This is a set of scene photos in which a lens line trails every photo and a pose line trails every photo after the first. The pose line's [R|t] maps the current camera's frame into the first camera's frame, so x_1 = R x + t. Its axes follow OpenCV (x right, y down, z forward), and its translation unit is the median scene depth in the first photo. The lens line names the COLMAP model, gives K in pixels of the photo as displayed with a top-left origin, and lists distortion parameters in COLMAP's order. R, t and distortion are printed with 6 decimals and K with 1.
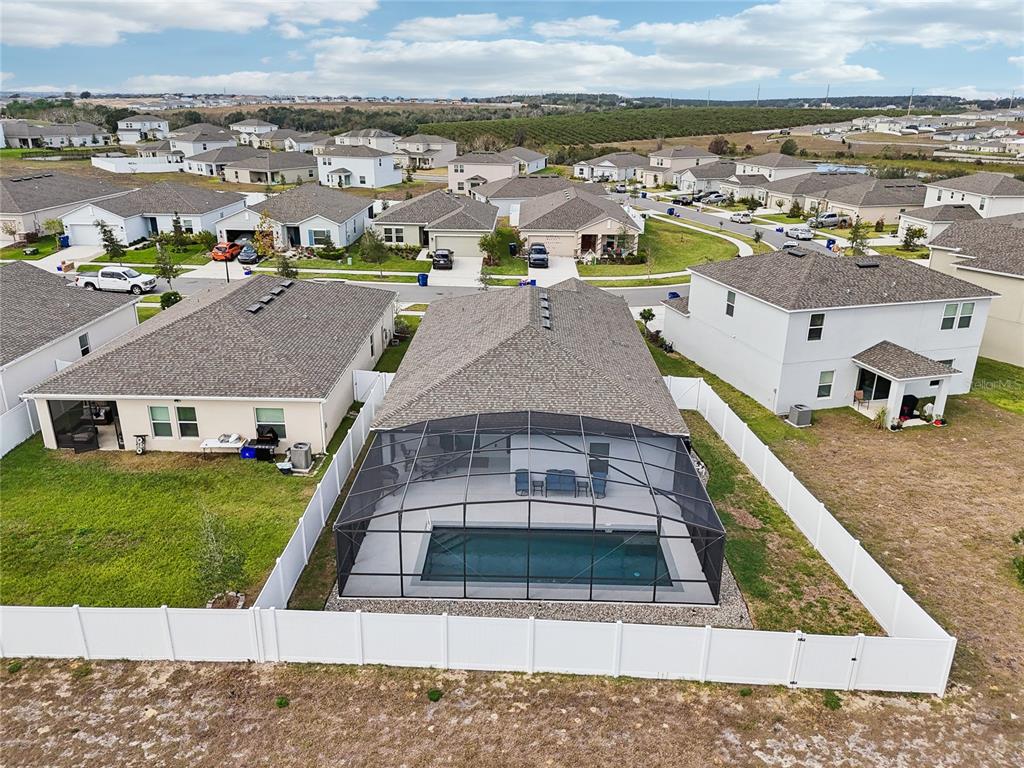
lens RADIAL K [[760.7, 0, 512.0], [0, 760.7, 384.0], [0, 0, 1]] dist [0.069382, -0.067534]
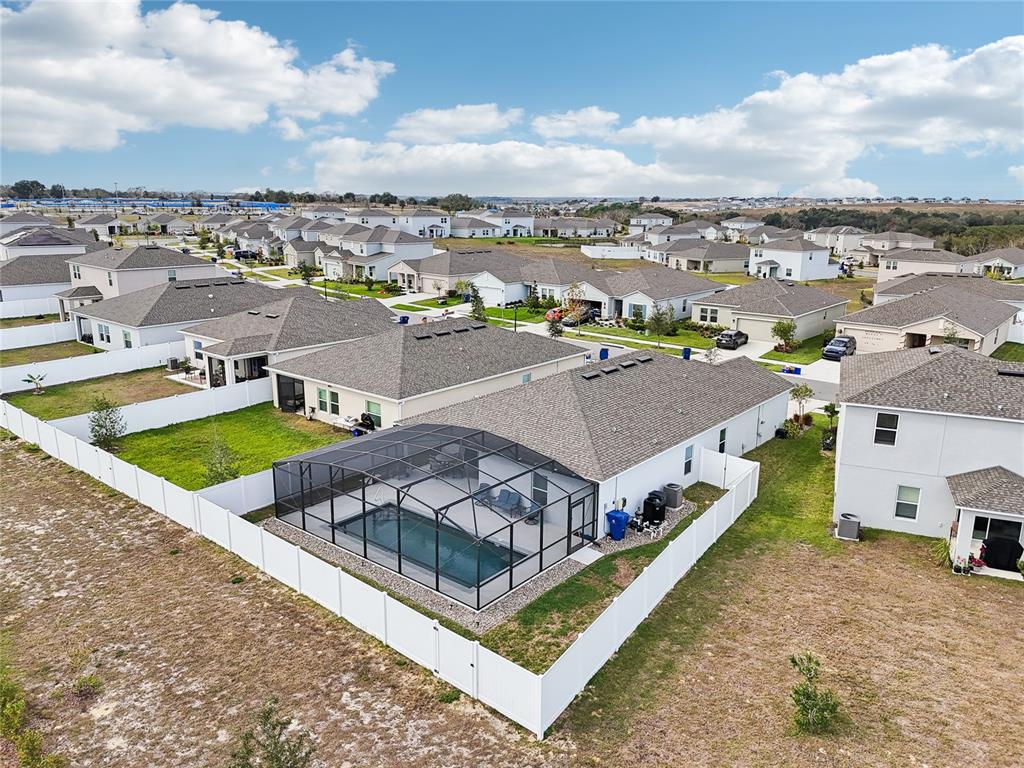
lens RADIAL K [[760.7, 0, 512.0], [0, 760.7, 384.0], [0, 0, 1]] dist [0.069382, -0.067534]
pose [[0.782805, 0.146627, -0.604746, 0.303876], [-0.219042, 0.974571, -0.047241, 0.004577], [0.582441, 0.169445, 0.795016, 0.035122]]
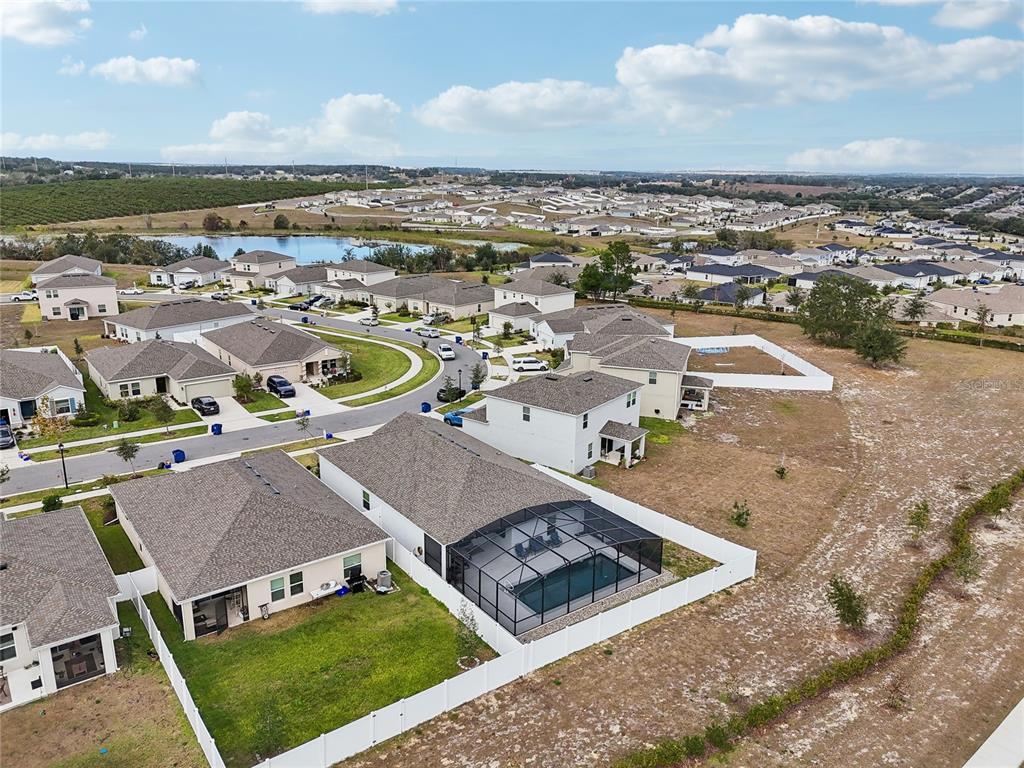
lens RADIAL K [[760.7, 0, 512.0], [0, 760.7, 384.0], [0, 0, 1]] dist [0.069382, -0.067534]
pose [[0.790468, -0.165739, 0.589654, -0.395154], [0.208274, 0.978061, -0.004293, -0.097071], [-0.576006, 0.126203, 0.807645, -0.170263]]
